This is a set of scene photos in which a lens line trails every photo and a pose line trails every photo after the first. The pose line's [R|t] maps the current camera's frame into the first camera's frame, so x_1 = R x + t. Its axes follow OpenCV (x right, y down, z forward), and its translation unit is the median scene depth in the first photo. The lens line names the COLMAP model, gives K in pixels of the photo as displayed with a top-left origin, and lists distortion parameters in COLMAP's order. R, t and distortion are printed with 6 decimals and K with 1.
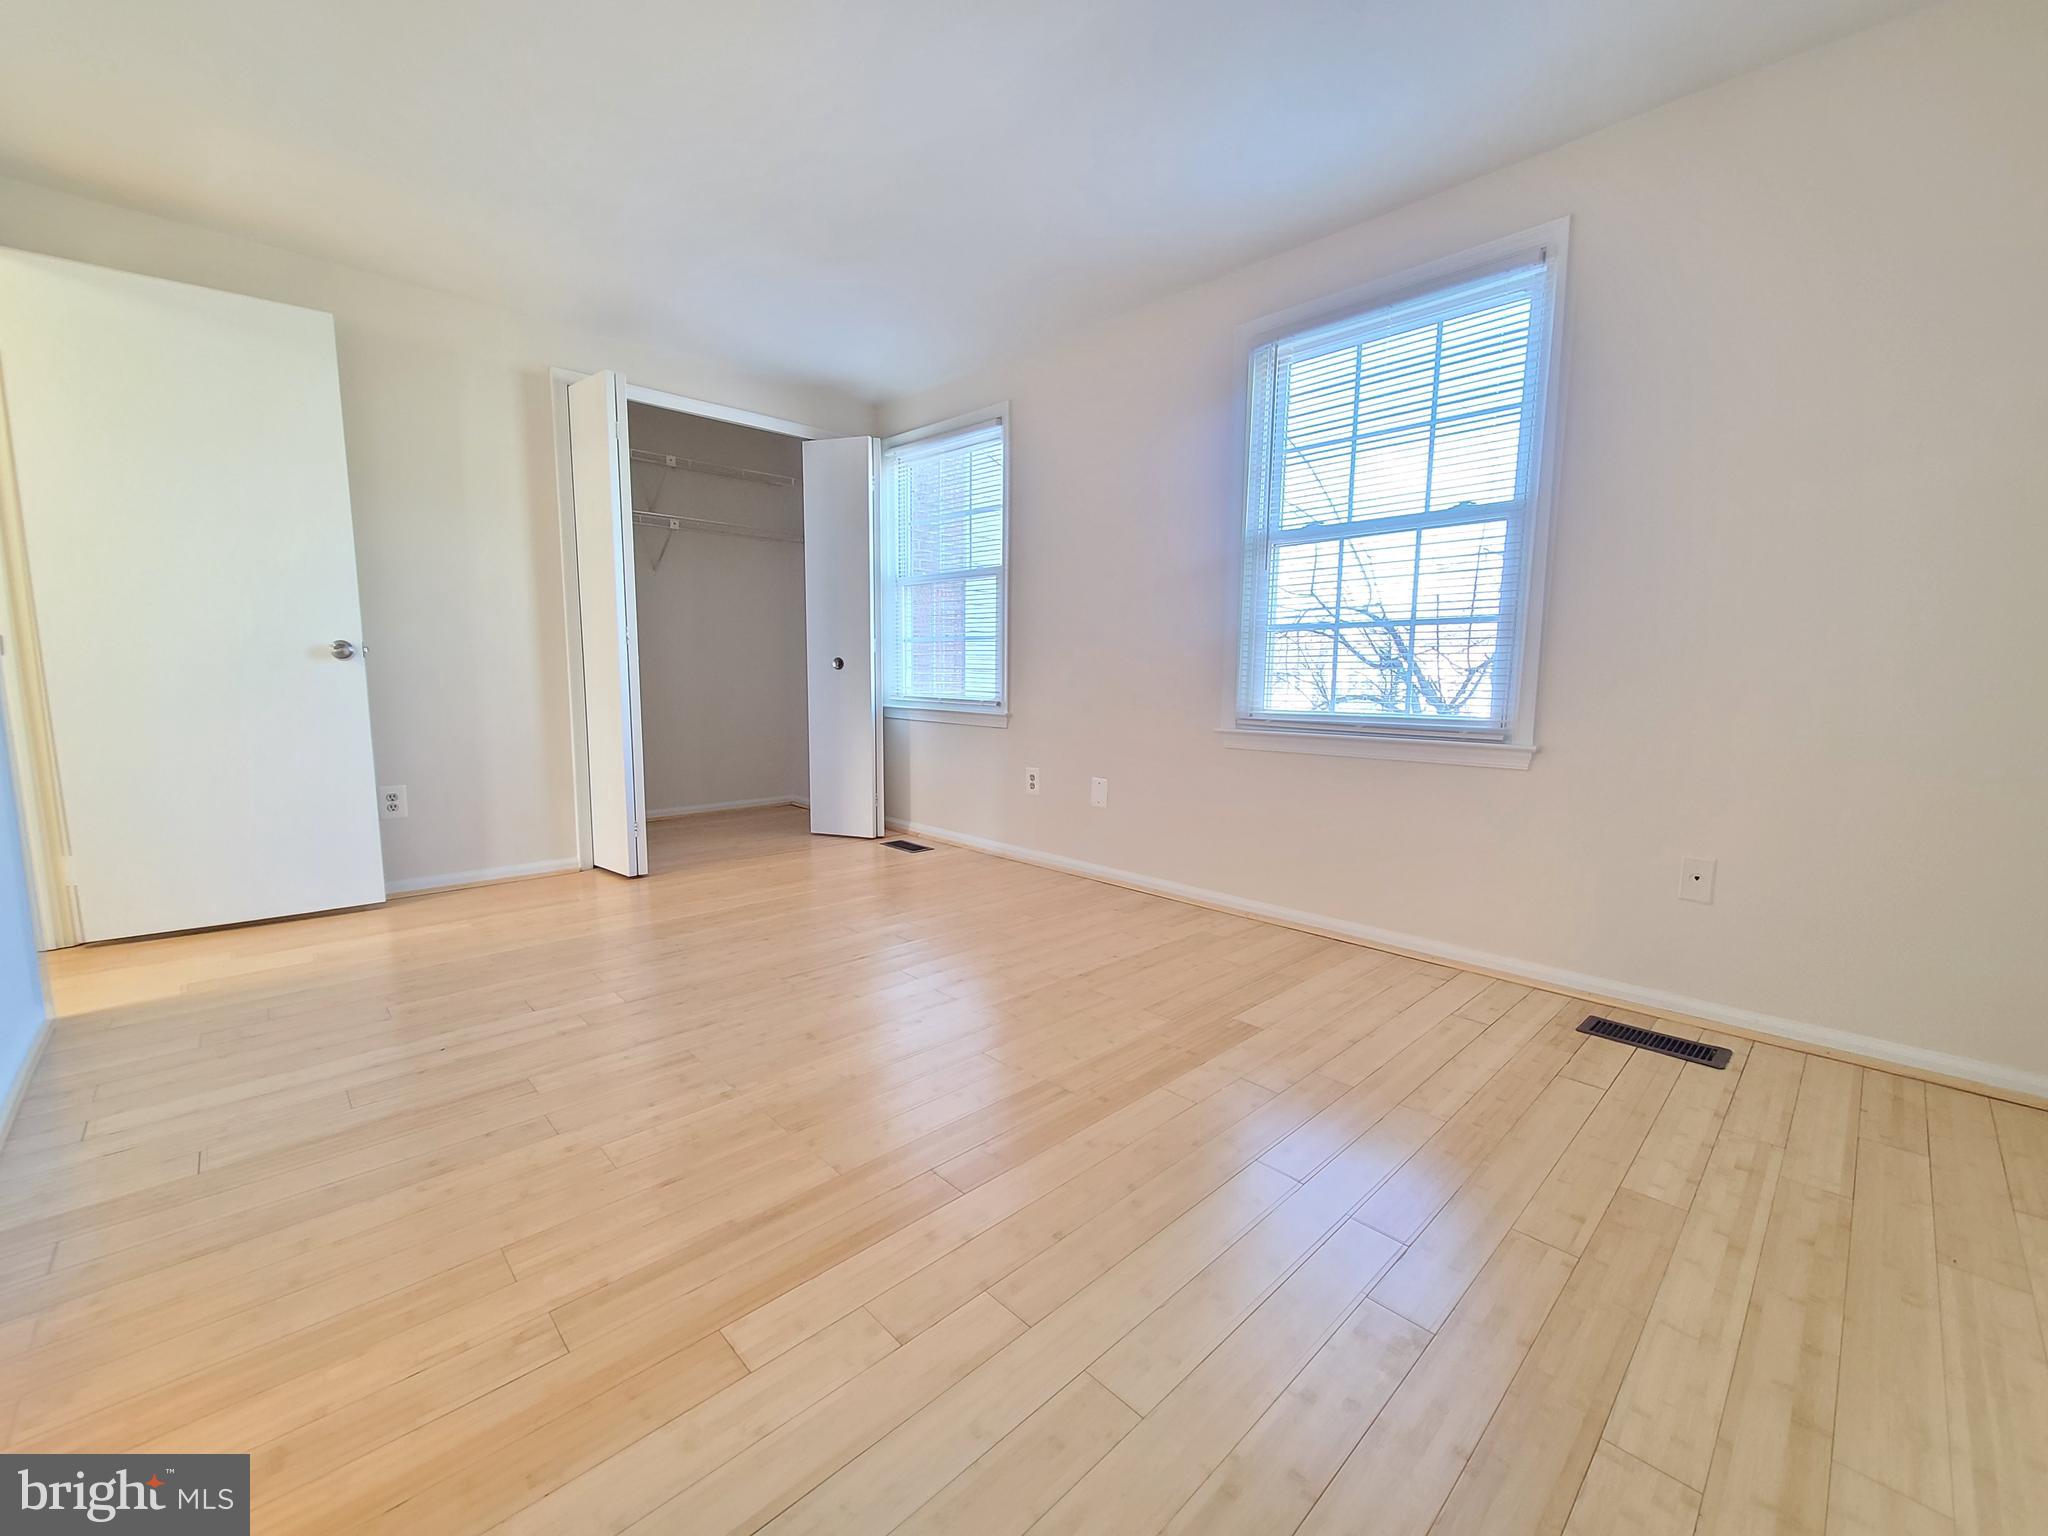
lens RADIAL K [[823.6, 0, 1041.4], [0, 823.6, 770.6], [0, 0, 1]] dist [0.000887, -0.003765]
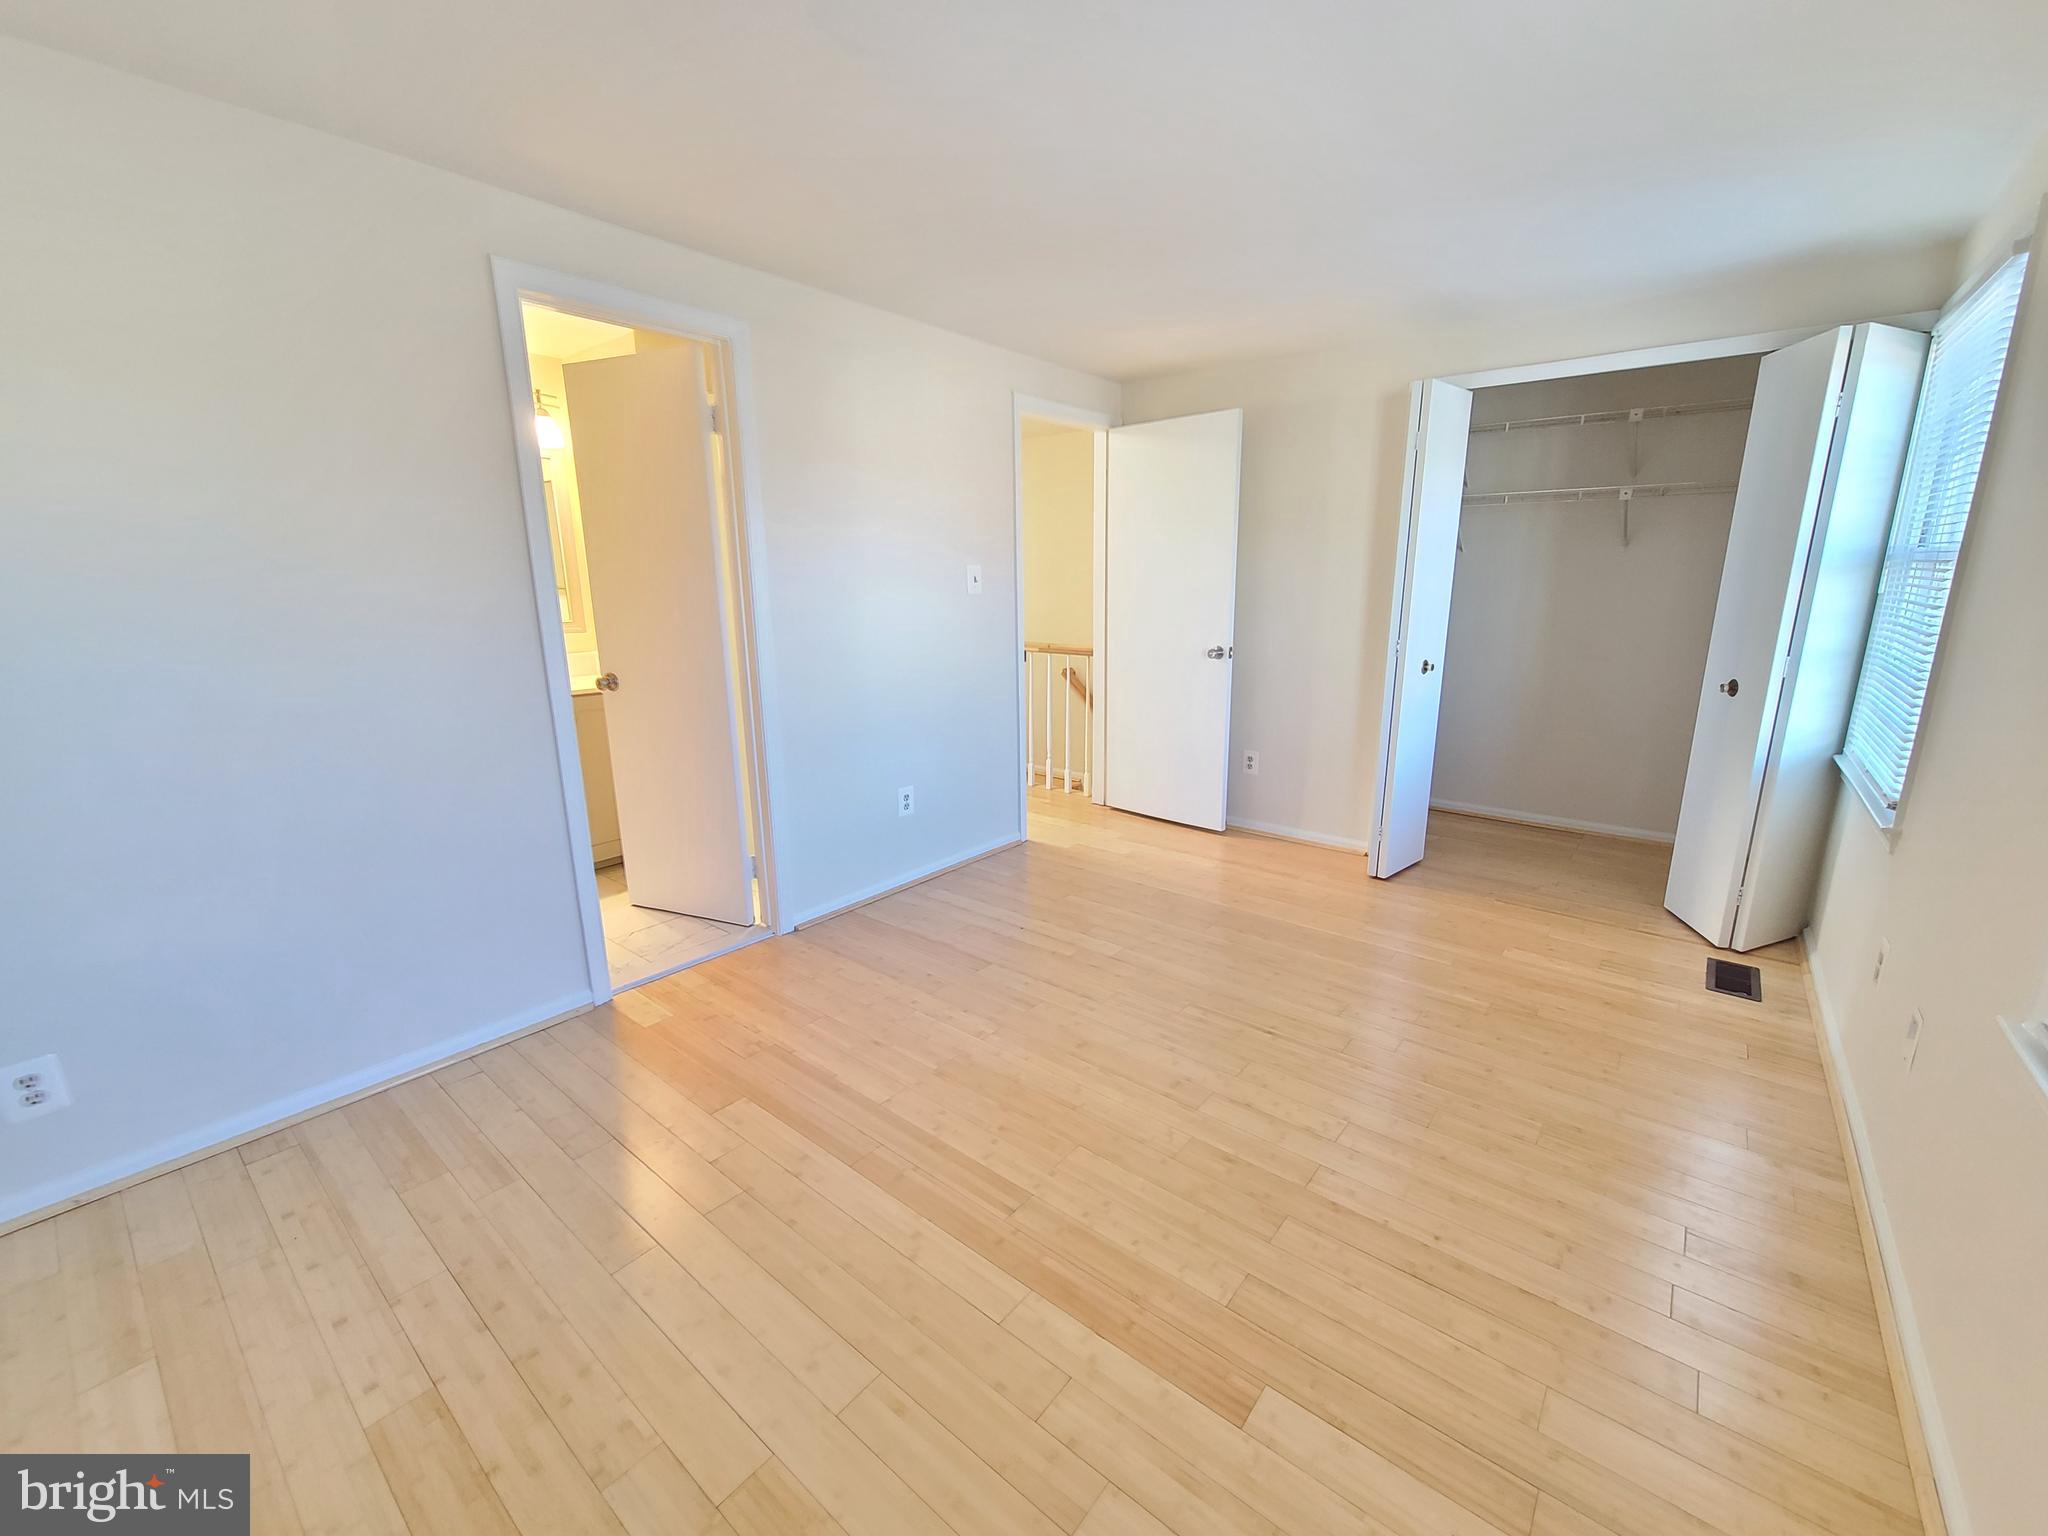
lens RADIAL K [[823.6, 0, 1041.4], [0, 823.6, 770.6], [0, 0, 1]] dist [0.000887, -0.003765]
pose [[0.127531, 0.216263, -0.967970, 0.539965], [-0.113541, 0.972707, 0.202362, -0.205508], [0.985314, 0.084096, 0.148605, 0.514279]]
